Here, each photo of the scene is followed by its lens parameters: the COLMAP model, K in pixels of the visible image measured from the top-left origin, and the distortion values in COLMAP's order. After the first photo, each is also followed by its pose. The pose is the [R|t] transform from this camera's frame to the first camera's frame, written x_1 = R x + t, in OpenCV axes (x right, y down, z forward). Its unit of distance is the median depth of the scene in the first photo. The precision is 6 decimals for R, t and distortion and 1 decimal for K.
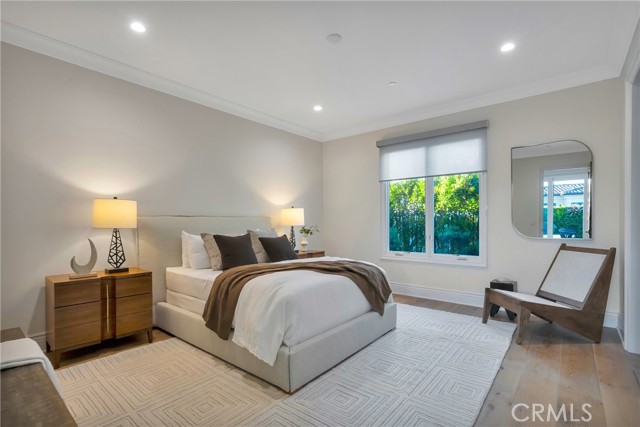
lens RADIAL K [[303.6, 0, 319.4], [0, 303.6, 226.9], [0, 0, 1]] dist [-0.030573, -0.000314]
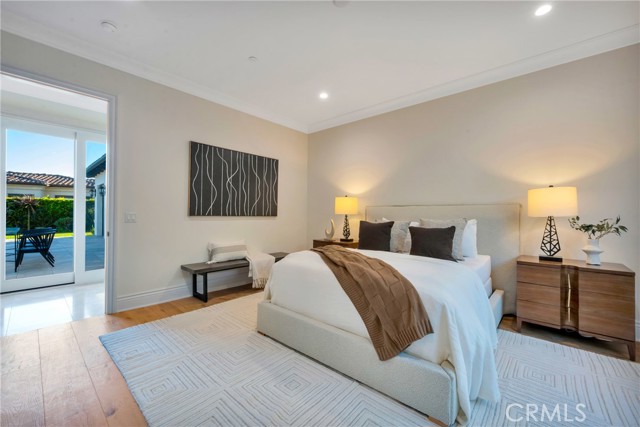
lens RADIAL K [[259.4, 0, 320.5], [0, 259.4, 214.6], [0, 0, 1]] dist [0.007603, 0.000028]
pose [[-0.034177, 0.015300, -0.999299, 0.219523], [-0.013956, 0.999778, 0.015785, -0.004463], [0.999318, 0.014486, -0.033956, 0.261277]]
